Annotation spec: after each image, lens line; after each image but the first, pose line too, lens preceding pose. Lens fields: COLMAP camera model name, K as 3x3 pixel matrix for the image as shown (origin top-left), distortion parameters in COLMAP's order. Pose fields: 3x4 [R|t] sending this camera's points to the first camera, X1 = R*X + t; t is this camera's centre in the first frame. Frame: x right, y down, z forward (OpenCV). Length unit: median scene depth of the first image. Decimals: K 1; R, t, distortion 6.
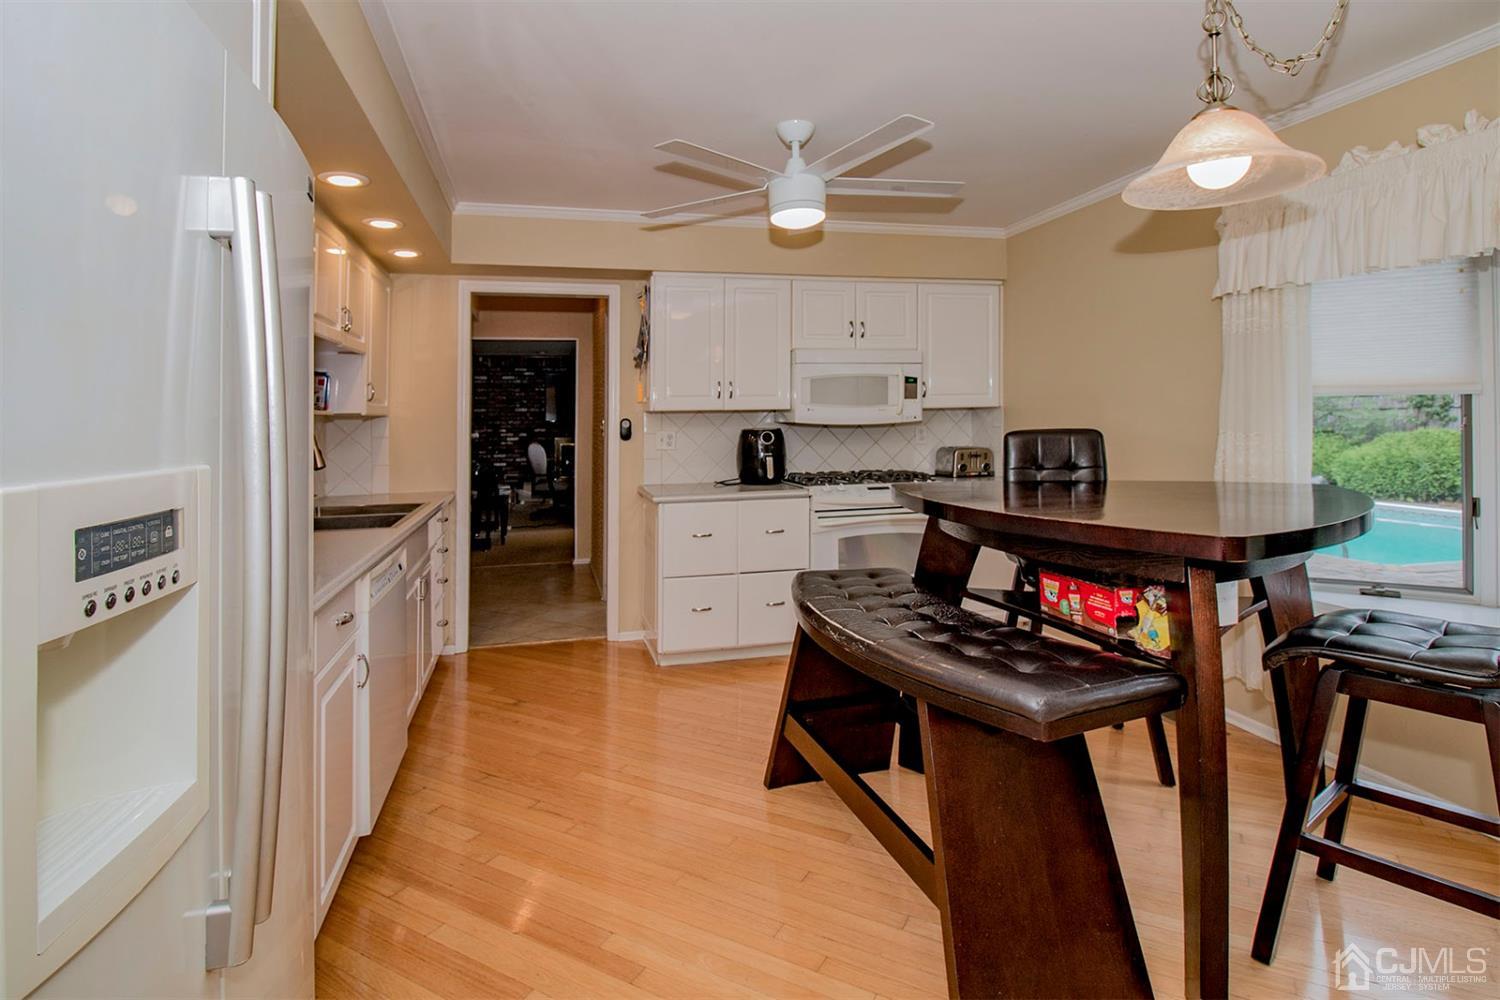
lens RADIAL K [[776.4, 0, 684.8], [0, 776.4, 407.7], [0, 0, 1]] dist [-0.015634, -0.000426]
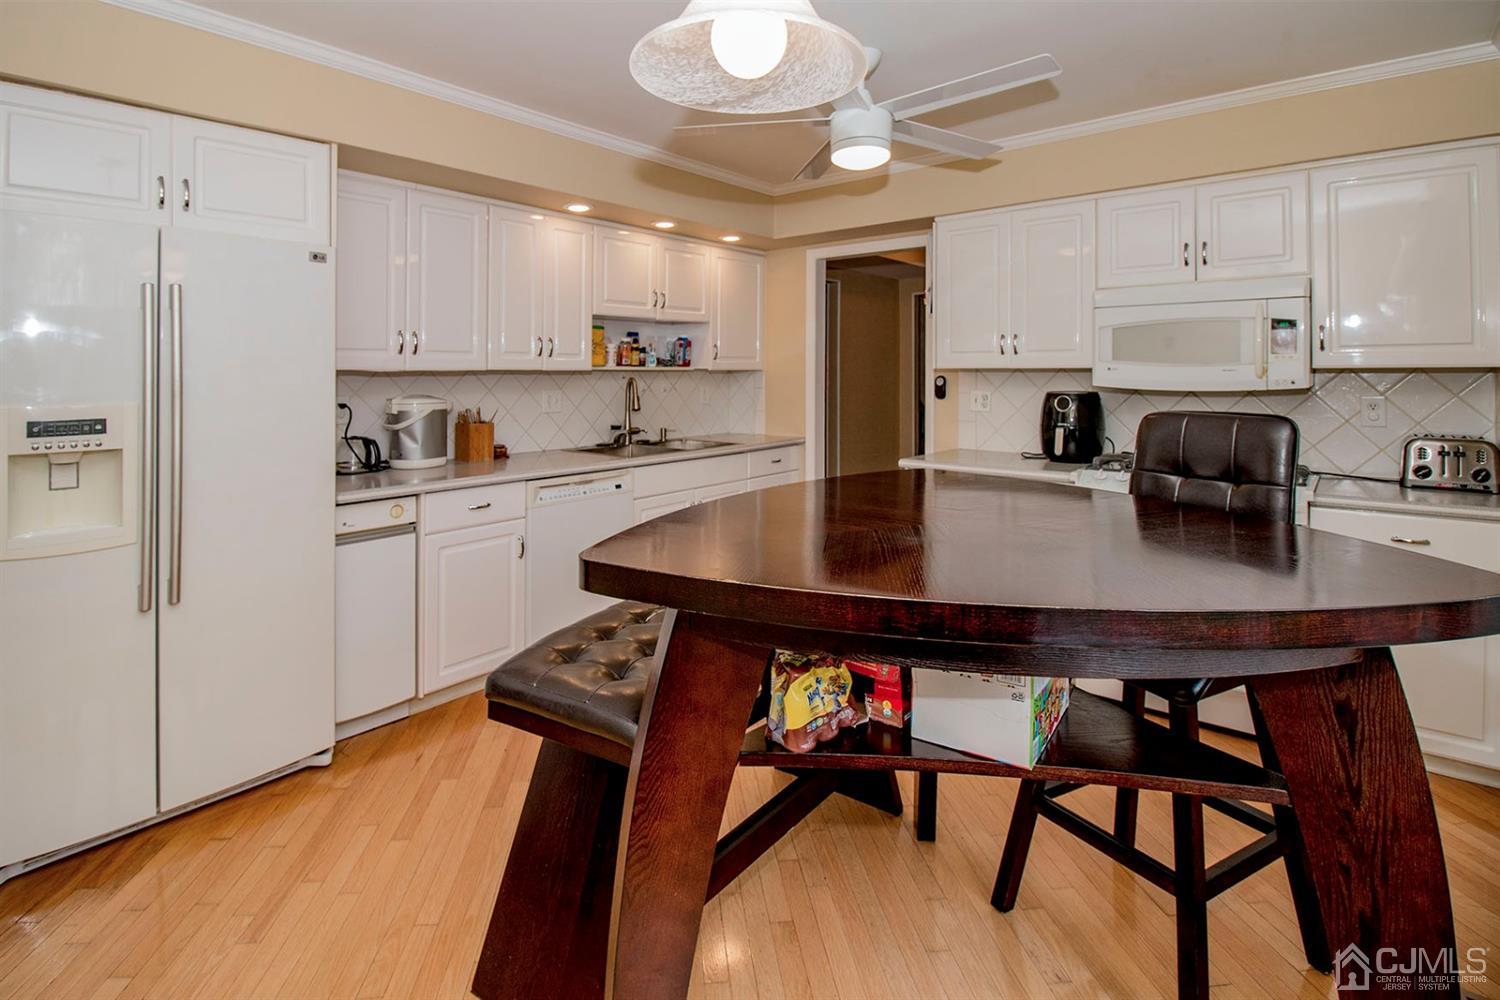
lens RADIAL K [[740.0, 0, 641.0], [0, 740.0, 362.4], [0, 0, 1]] dist [-0.002137, -0.000624]
pose [[0.572174, -0.000293, -0.820132, 0.508564], [0.008505, 0.999948, 0.005576, -0.012021], [0.820088, -0.010166, 0.572147, 0.220267]]
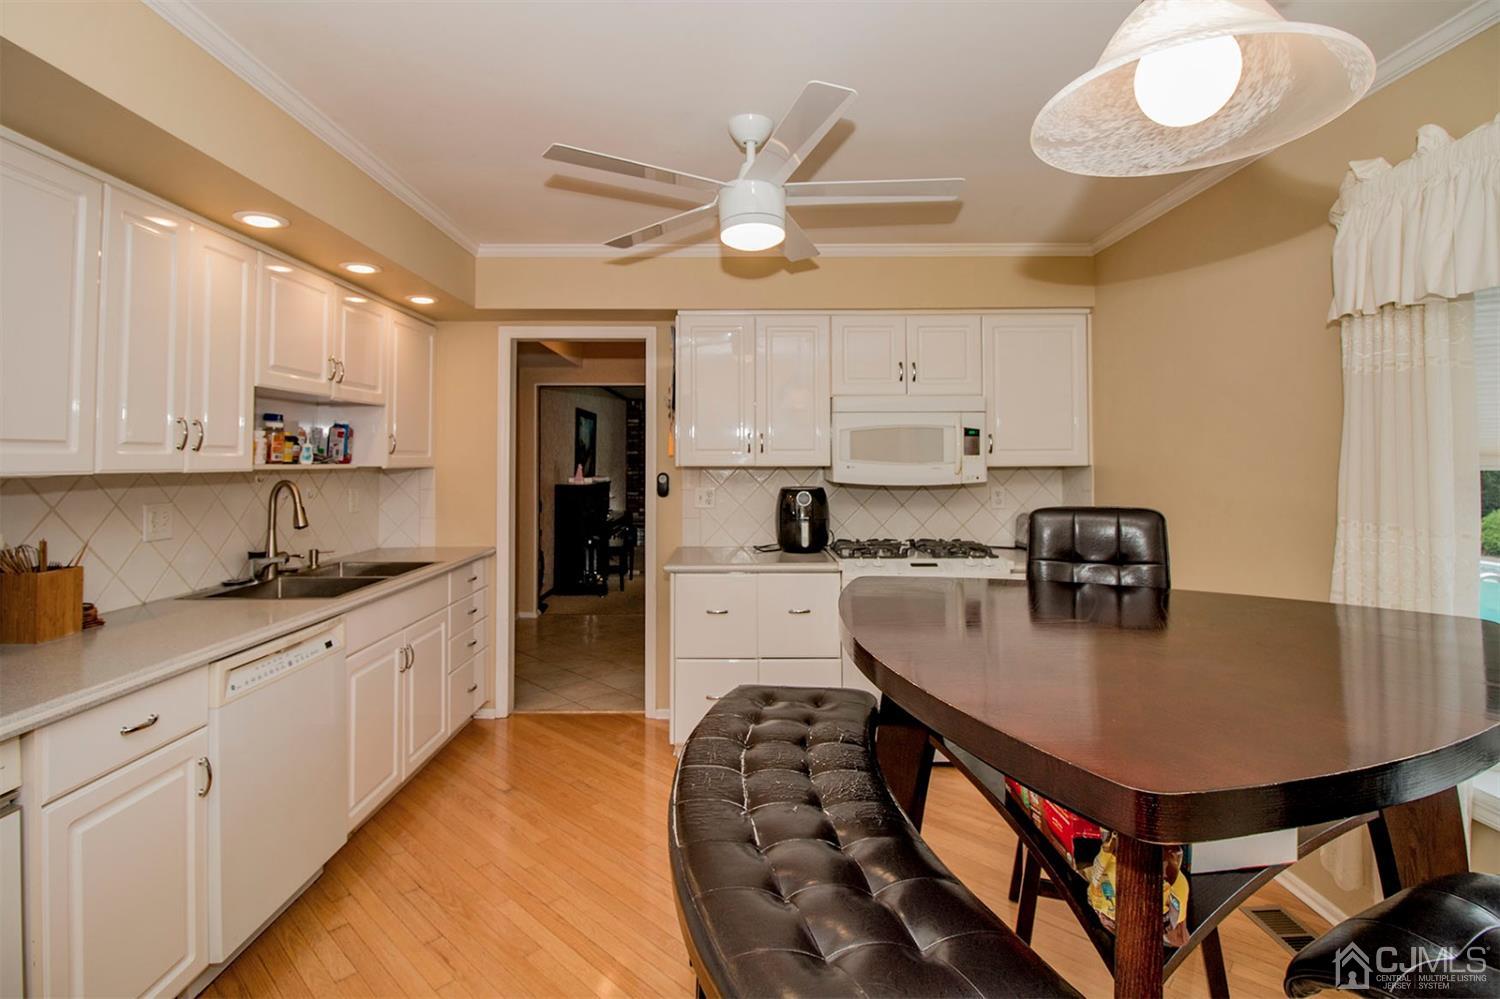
lens RADIAL K [[756.2, 0, 724.9], [0, 756.2, 429.3], [0, 0, 1]] dist [-0.000032, -0.017733]
pose [[0.981294, -0.000933, -0.192515, 0.189104], [-0.003469, 0.999740, -0.022526, -0.019948], [0.192486, 0.022773, 0.981035, 0.162599]]
